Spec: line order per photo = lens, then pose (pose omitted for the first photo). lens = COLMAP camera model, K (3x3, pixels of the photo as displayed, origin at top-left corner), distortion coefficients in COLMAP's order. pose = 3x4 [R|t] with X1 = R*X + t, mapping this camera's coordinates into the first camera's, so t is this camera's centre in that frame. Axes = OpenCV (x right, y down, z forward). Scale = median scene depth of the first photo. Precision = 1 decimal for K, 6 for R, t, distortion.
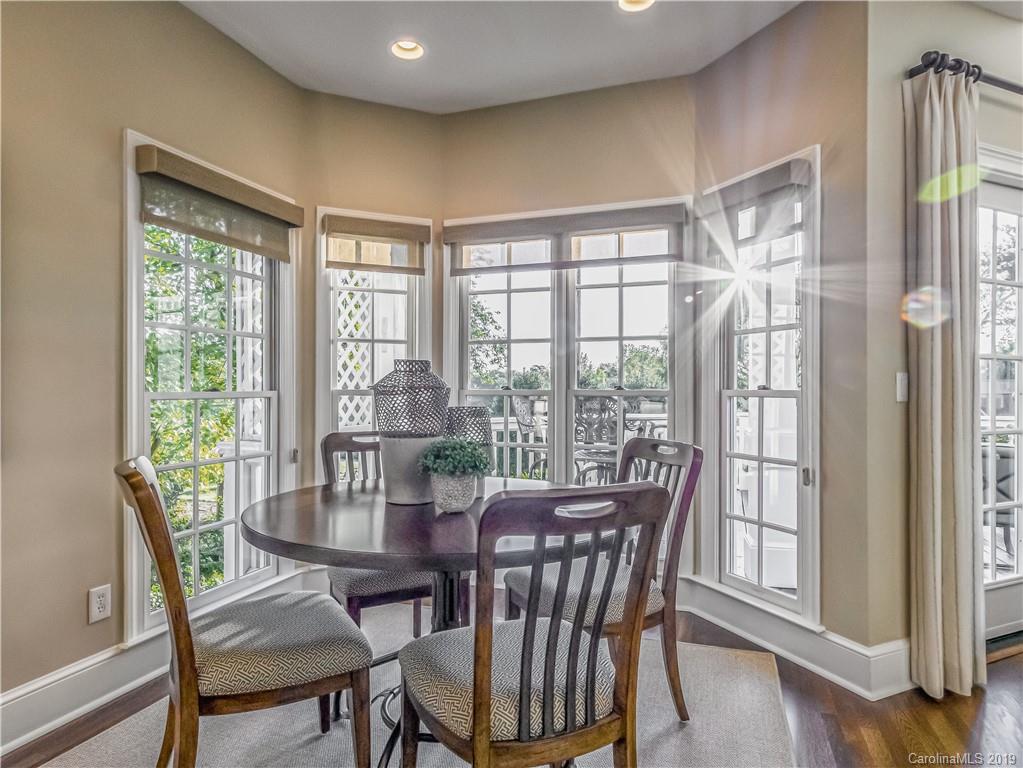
lens RADIAL K [[613.1, 0, 503.4], [0, 613.1, 380.6], [0, 0, 1]] dist [0.006167, -0.001139]
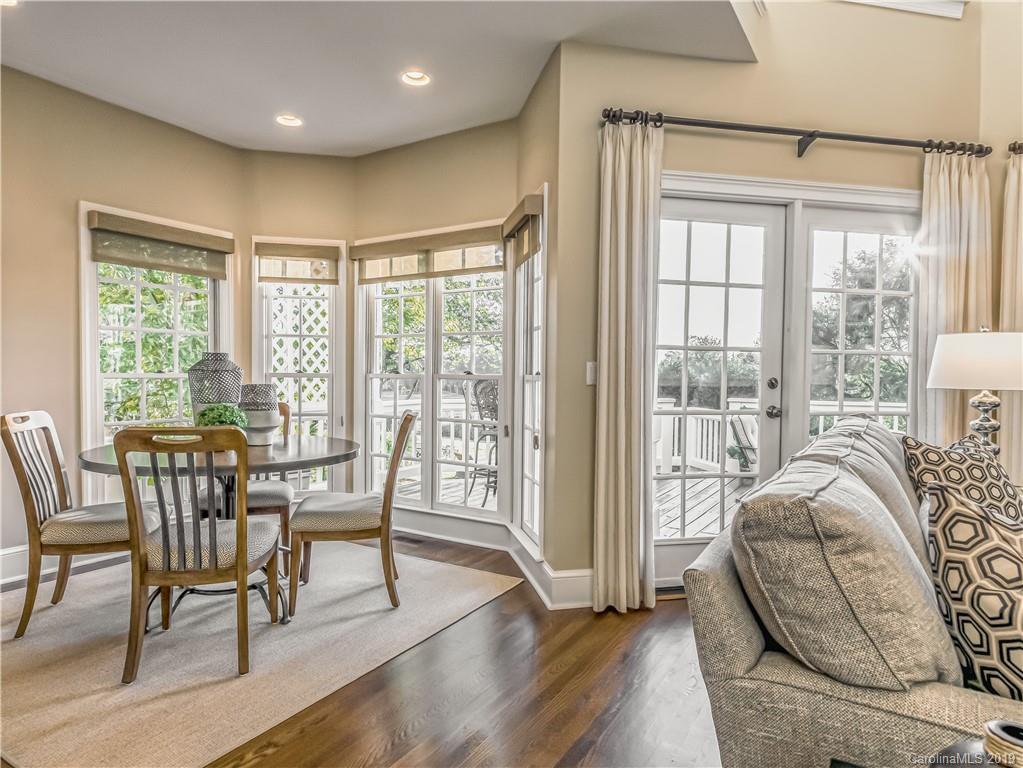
lens RADIAL K [[613.1, 0, 515.0], [0, 613.1, 382.7], [0, 0, 1]] dist [0.006167, -0.001139]
pose [[0.978873, 0.008755, -0.204282, 0.532191], [-0.003757, 0.999684, 0.024837, -0.000569], [0.204435, -0.023544, 0.978597, -0.198476]]
